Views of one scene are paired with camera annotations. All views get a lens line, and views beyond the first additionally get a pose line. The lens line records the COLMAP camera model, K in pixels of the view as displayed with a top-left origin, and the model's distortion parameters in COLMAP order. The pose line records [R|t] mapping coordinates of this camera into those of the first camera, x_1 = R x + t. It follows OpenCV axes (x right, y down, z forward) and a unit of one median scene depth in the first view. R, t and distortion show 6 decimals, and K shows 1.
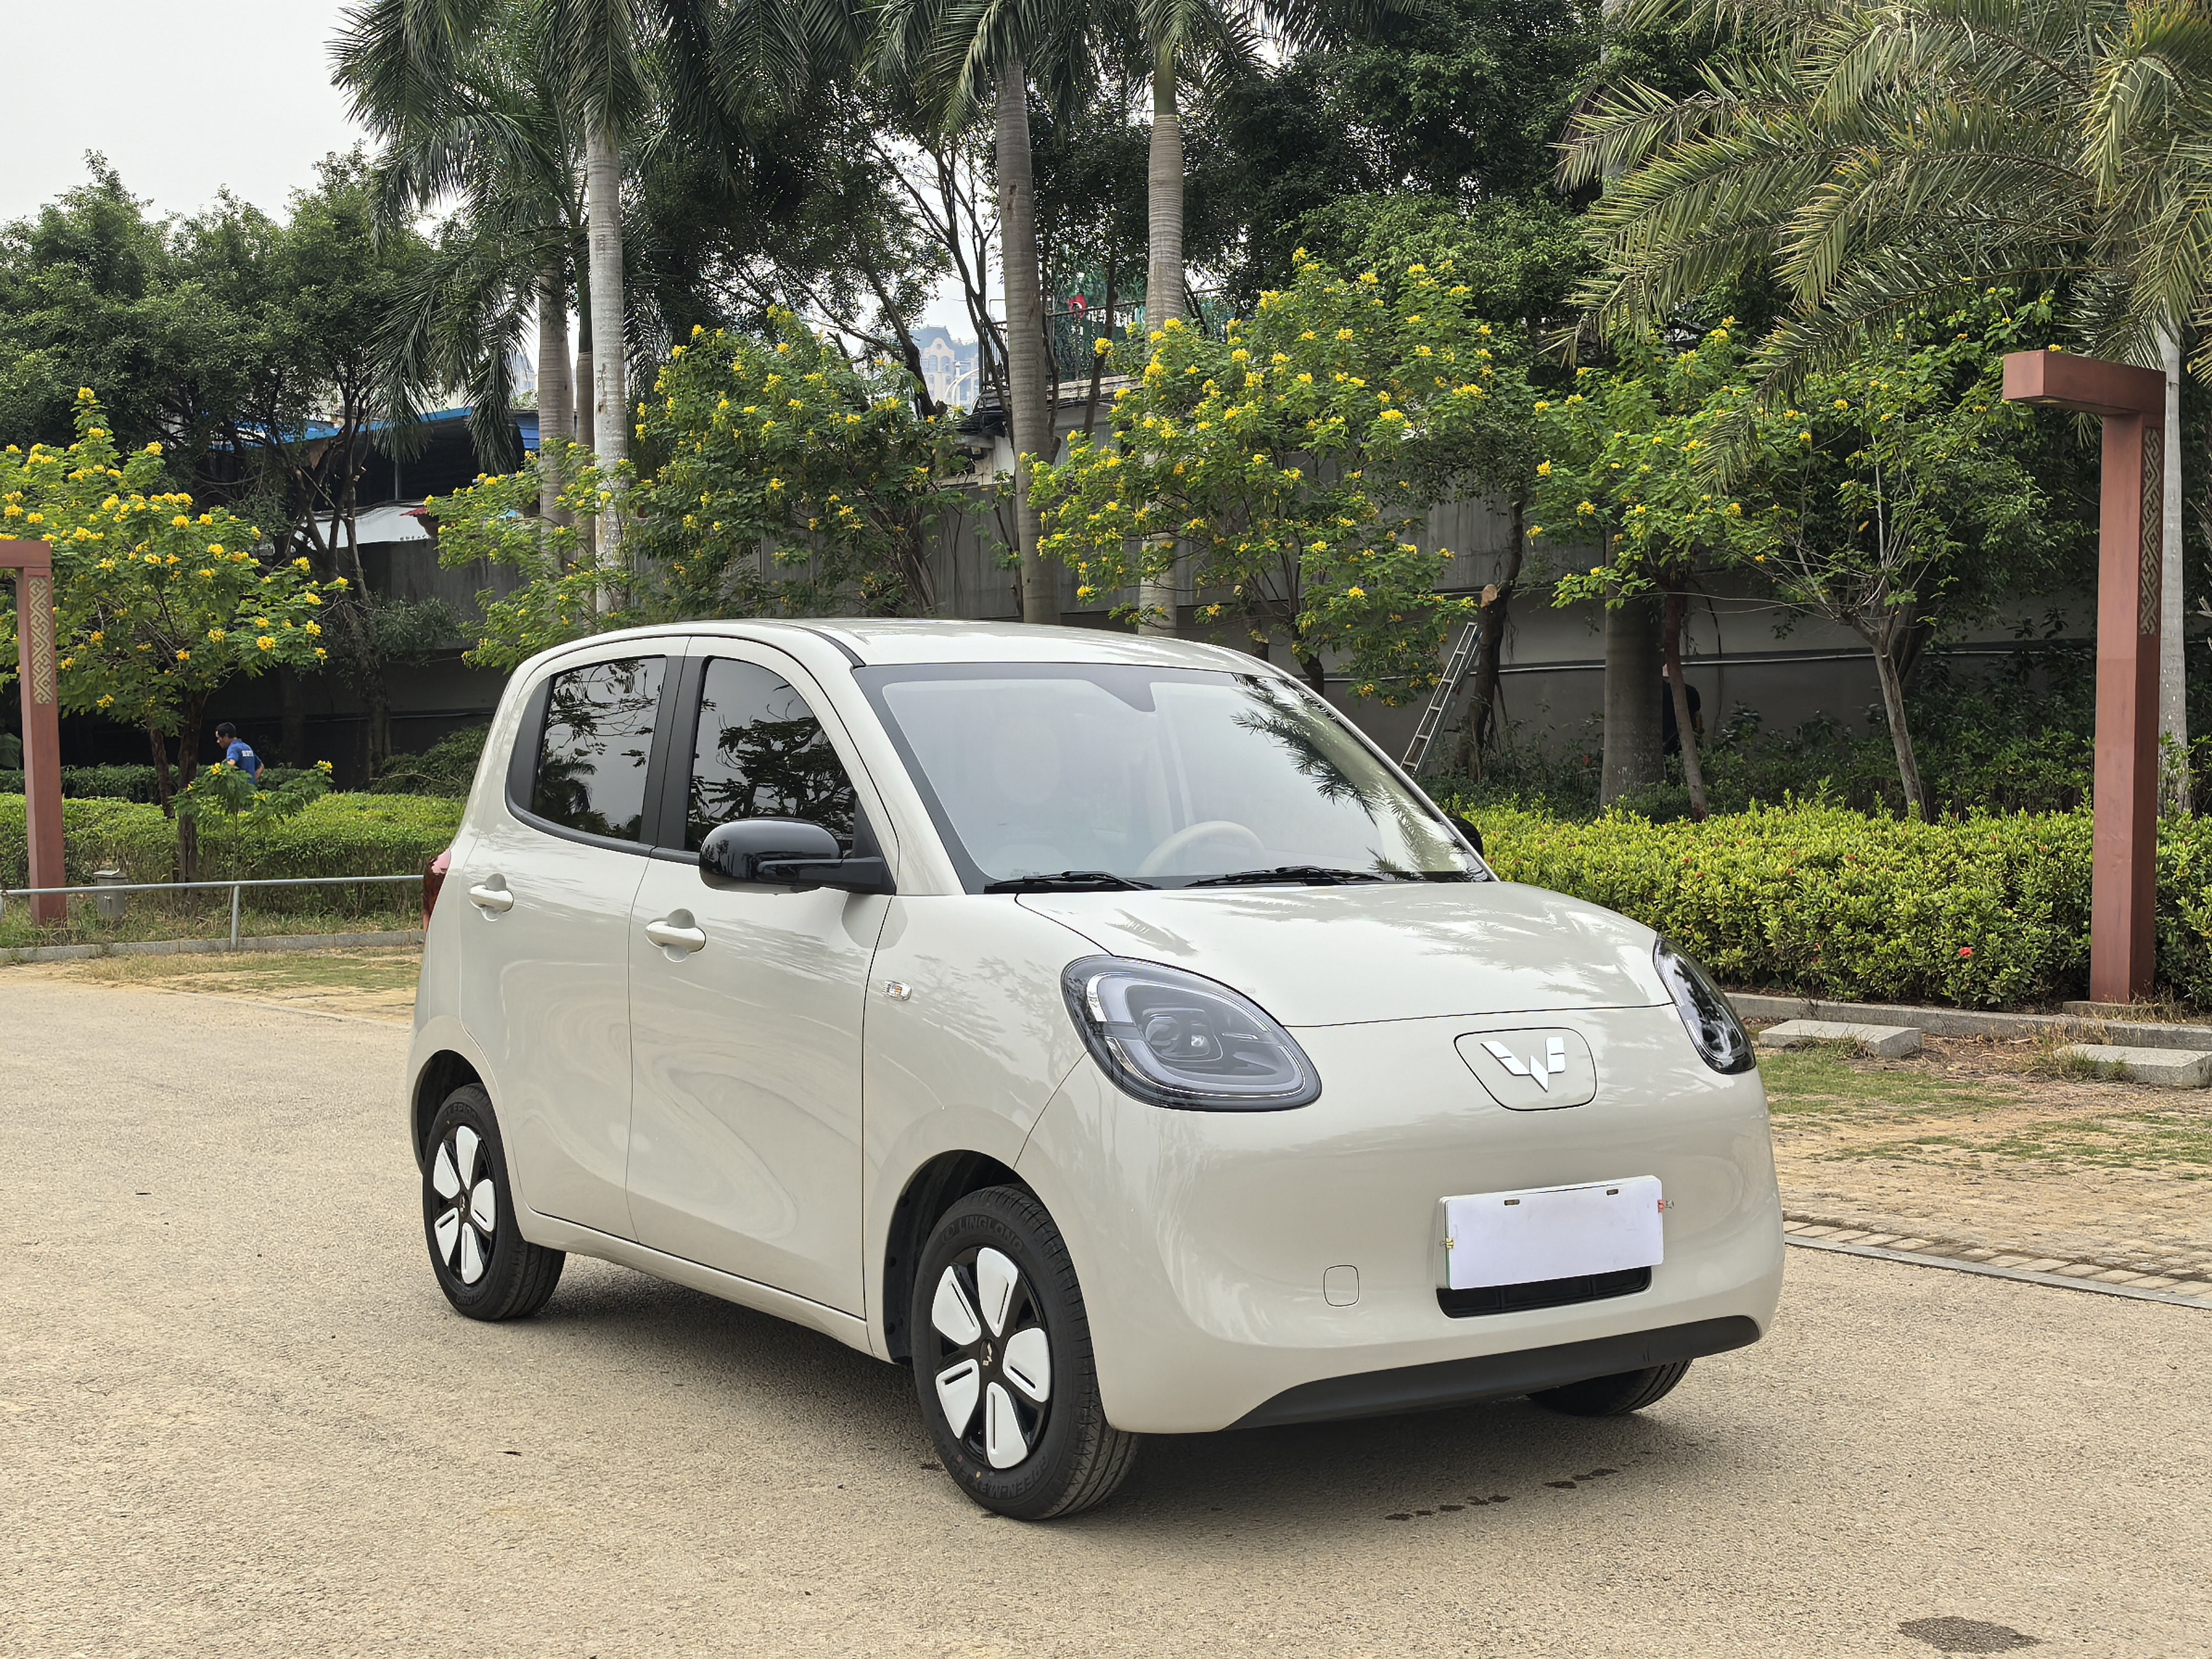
lens RADIAL K [[2676.4, 0, 1106.0], [0, 2676.4, 829.5], [0, 0, 1]] dist [0.035317, 0.025866]
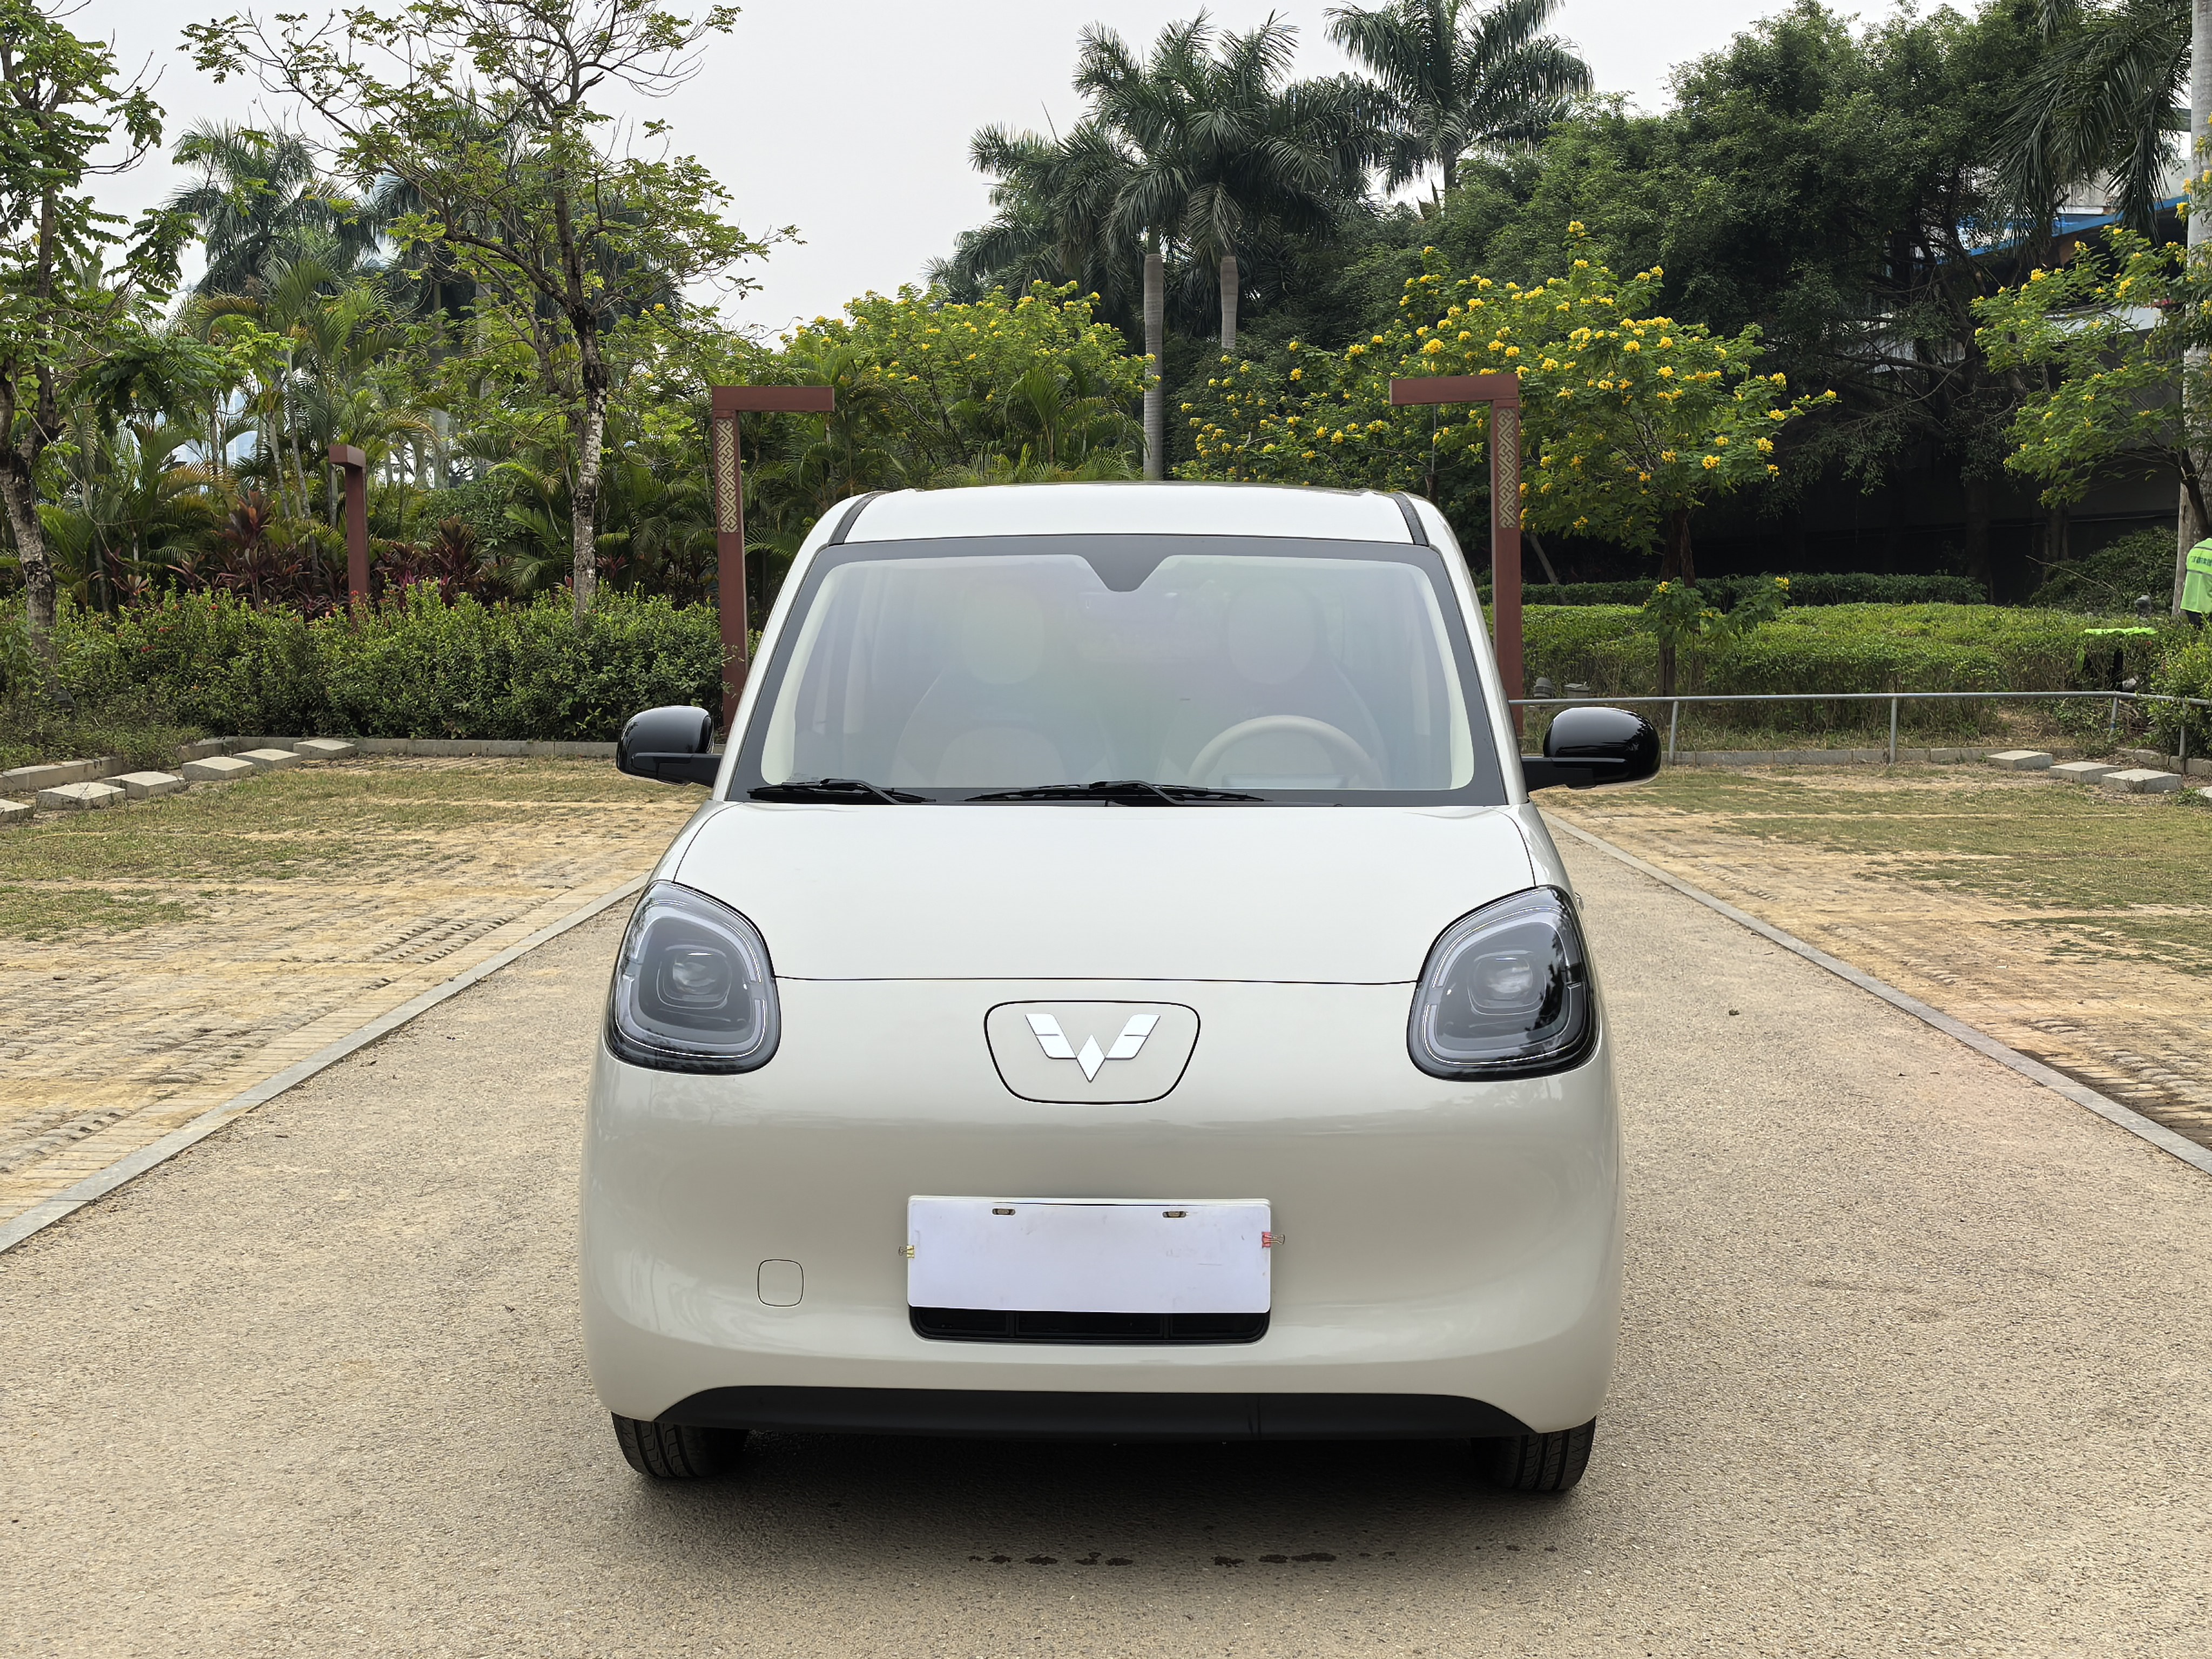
lens RADIAL K [[2630.6, 0, 1138.5], [0, 2630.6, 819.7], [0, 0, 1]] dist [0.093424, -0.244516]
pose [[0.809521, 0.048893, -0.585052, 0.094015], [-0.007214, 0.997279, 0.073361, -0.005865], [0.587047, -0.055167, 0.807671, 0.054333]]
